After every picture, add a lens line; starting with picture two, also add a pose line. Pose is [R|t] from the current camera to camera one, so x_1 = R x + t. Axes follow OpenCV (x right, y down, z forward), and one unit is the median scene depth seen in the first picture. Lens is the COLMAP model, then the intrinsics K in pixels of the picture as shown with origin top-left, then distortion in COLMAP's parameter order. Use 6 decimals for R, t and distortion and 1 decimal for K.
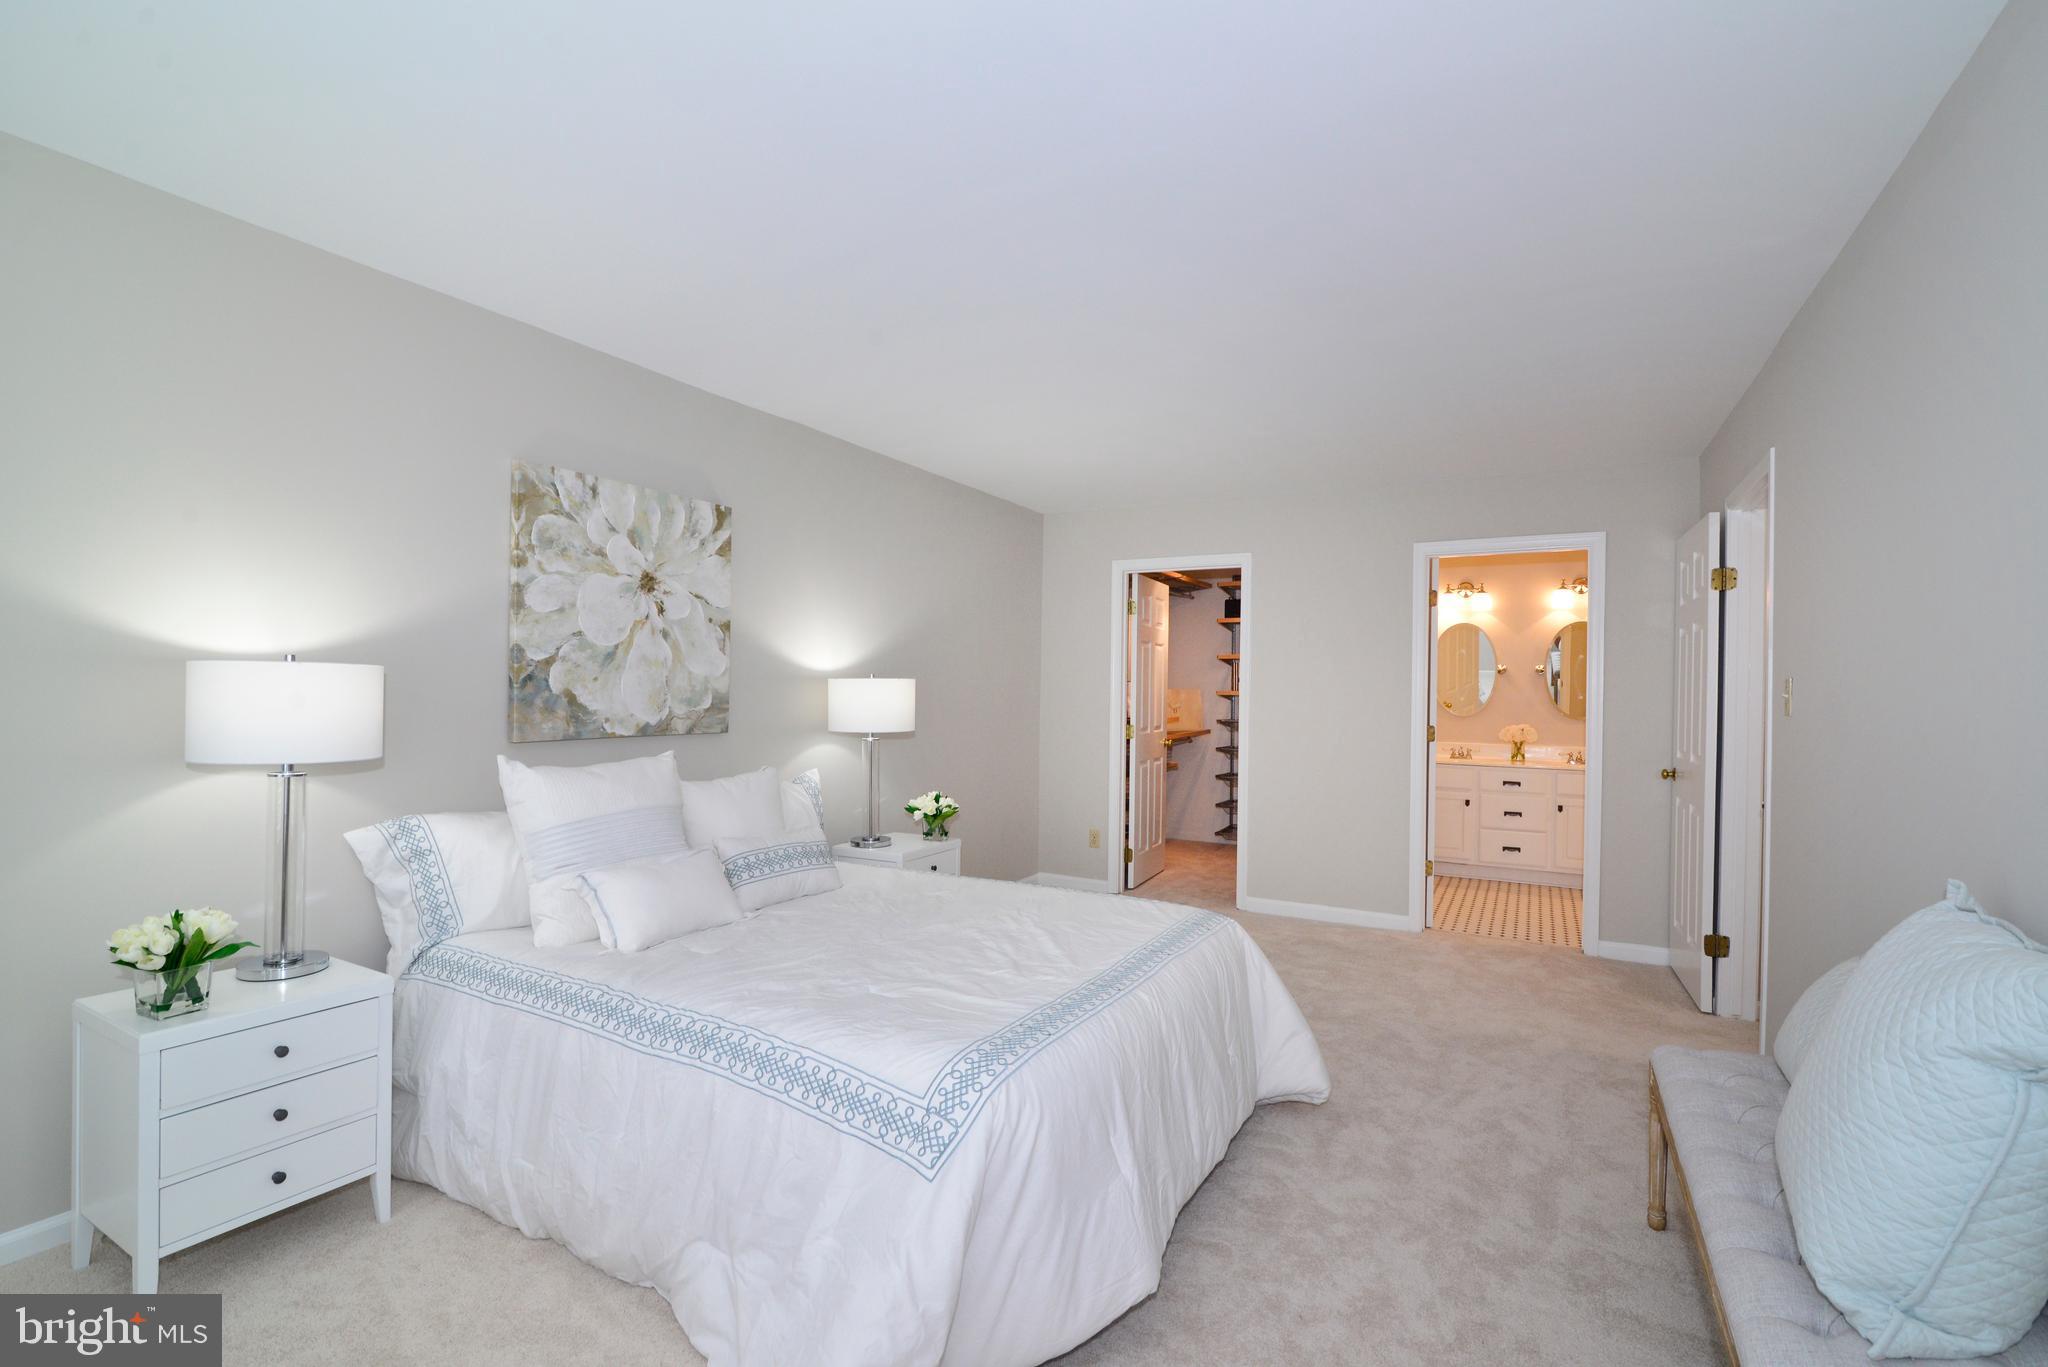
lens RADIAL K [[934.1, 0, 1019.2], [0, 934.1, 690.7], [0, 0, 1]] dist [-0.018552, 0.000897]
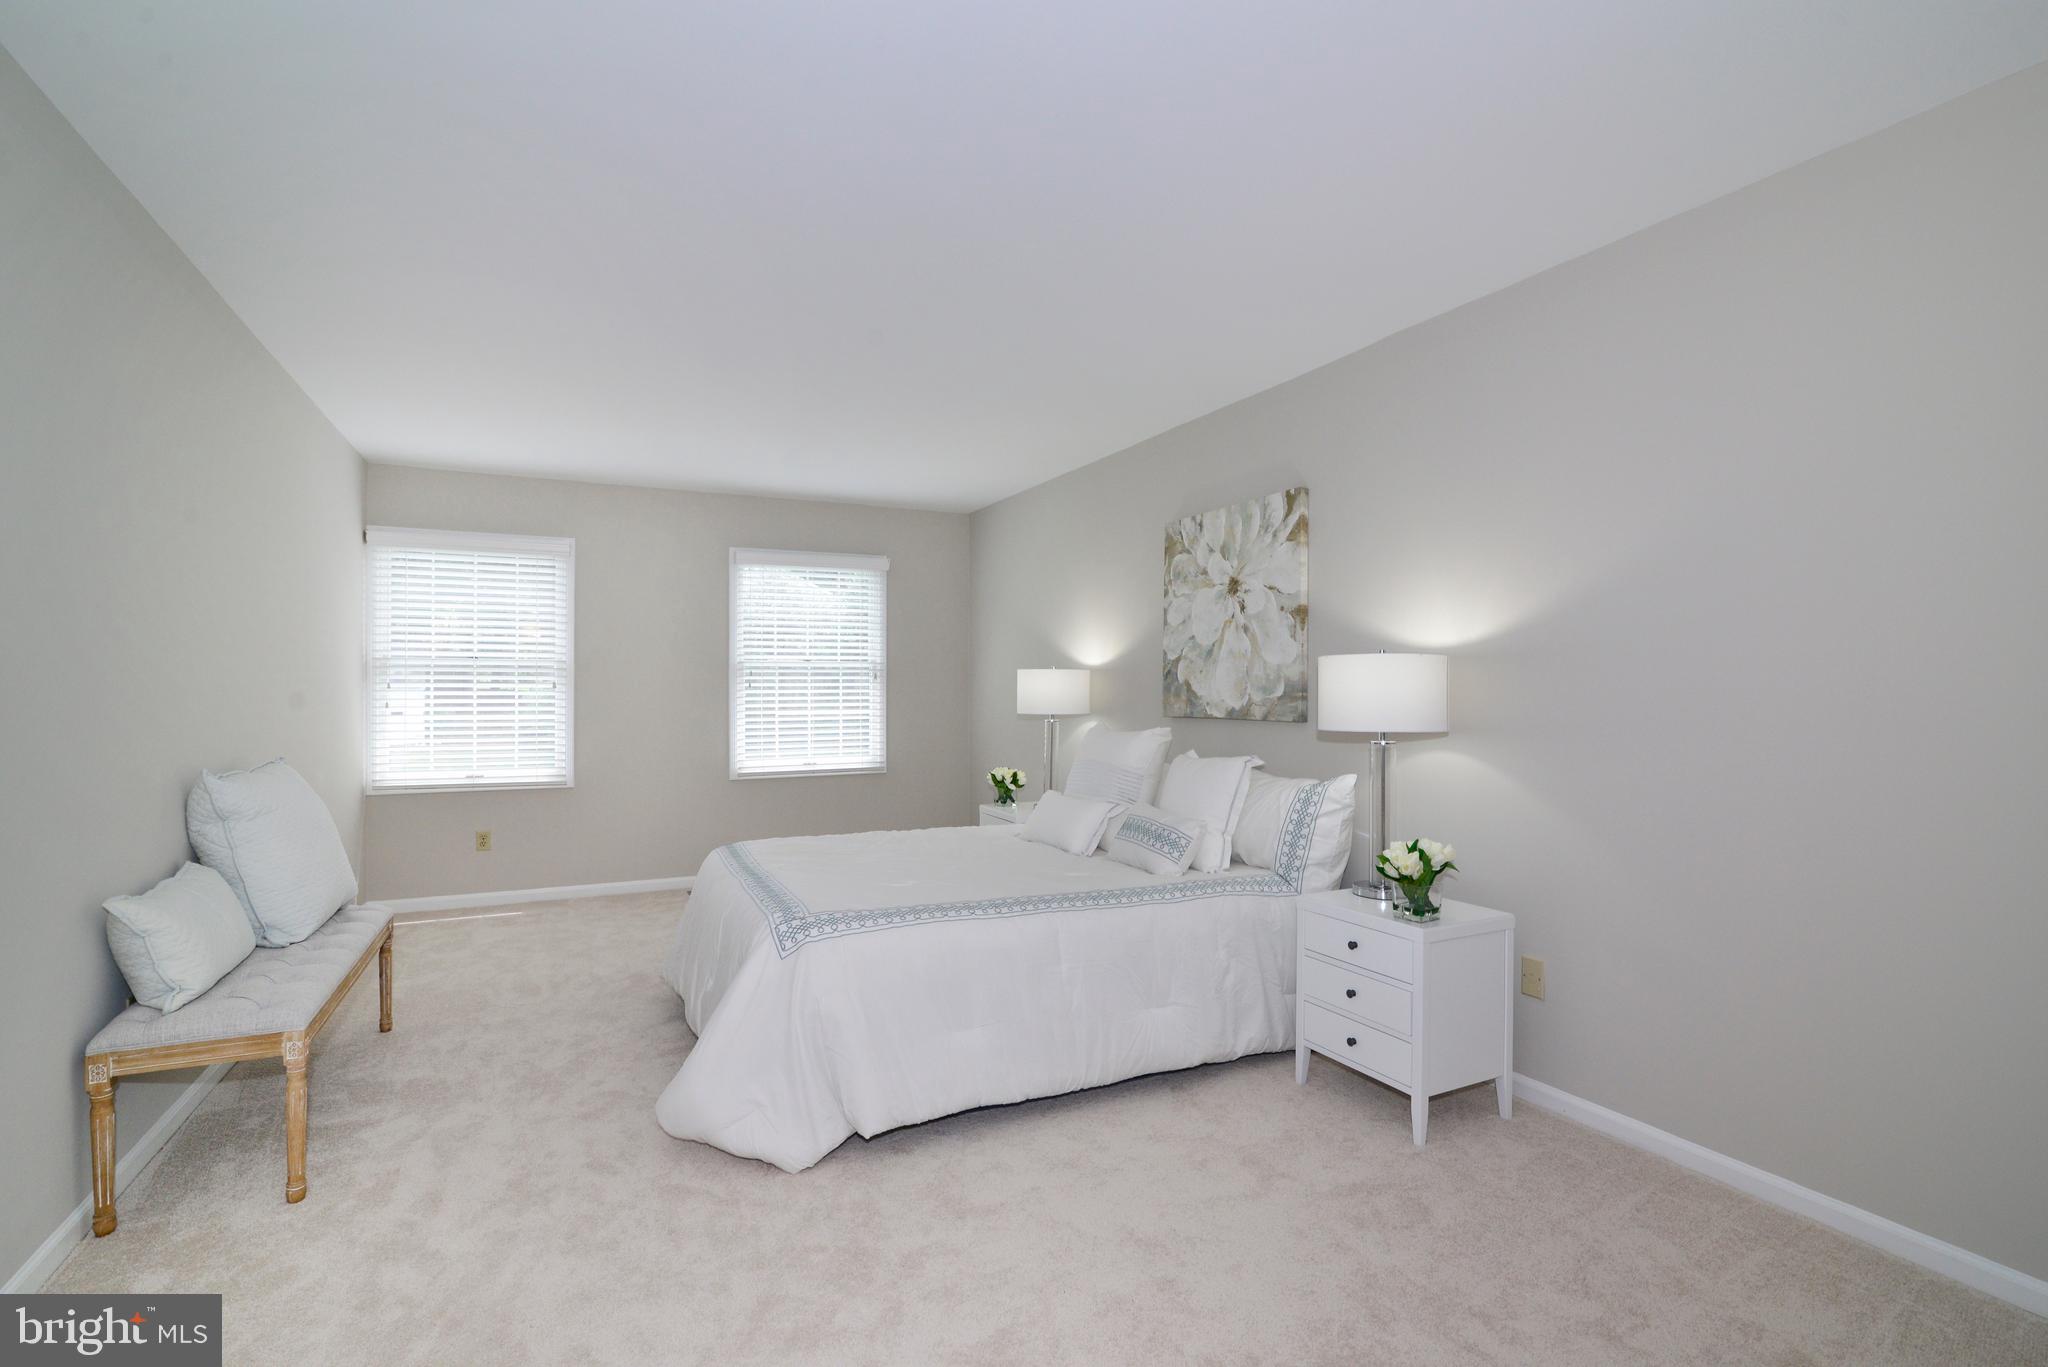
lens RADIAL K [[934.1, 0, 1019.2], [0, 934.1, 690.7], [0, 0, 1]] dist [-0.018552, 0.000897]
pose [[-0.570547, -0.018459, -0.821057, 0.716827], [-0.014625, 0.999817, -0.012314, 0.032257], [0.821135, 0.004983, -0.570713, 1.476199]]
